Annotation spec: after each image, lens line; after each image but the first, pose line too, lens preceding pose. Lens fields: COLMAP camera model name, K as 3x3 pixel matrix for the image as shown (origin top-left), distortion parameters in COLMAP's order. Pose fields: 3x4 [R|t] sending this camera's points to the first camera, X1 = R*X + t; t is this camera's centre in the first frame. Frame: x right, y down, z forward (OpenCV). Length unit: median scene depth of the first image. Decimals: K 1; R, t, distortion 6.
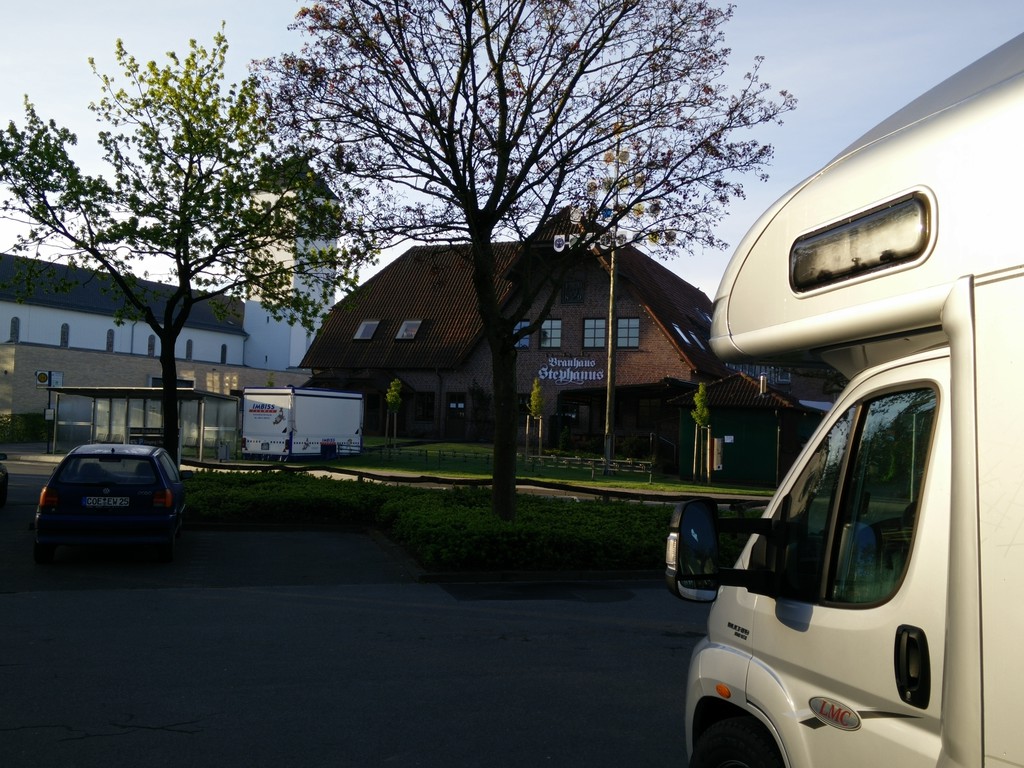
lens RADIAL K [[960.2, 0, 512.0], [0, 960.2, 384.3], [0, 0, 1]] dist [0.028633, 0.000000]
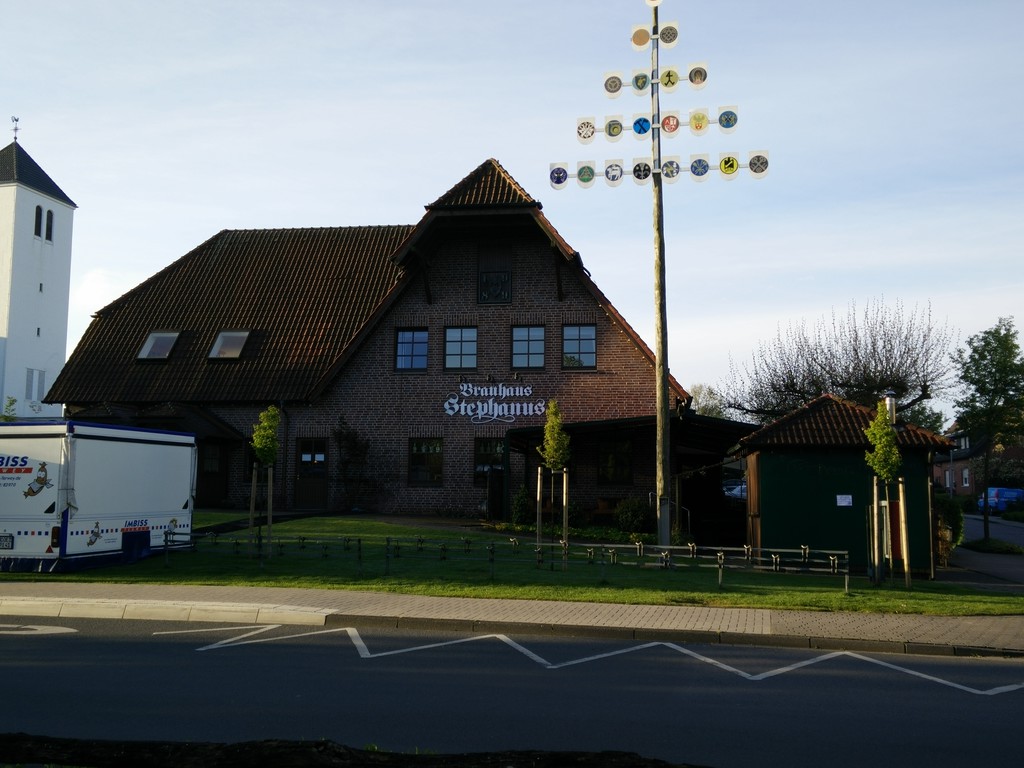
lens RADIAL K [[960.2, 0, 512.1], [0, 960.2, 384.5], [0, 0, 1]] dist [0.028633, 0.000000]
pose [[0.963793, 0.002725, 0.266638, -0.107535], [0.012880, 0.998305, -0.056757, 0.011922], [-0.266341, 0.058136, 0.962124, 0.348023]]
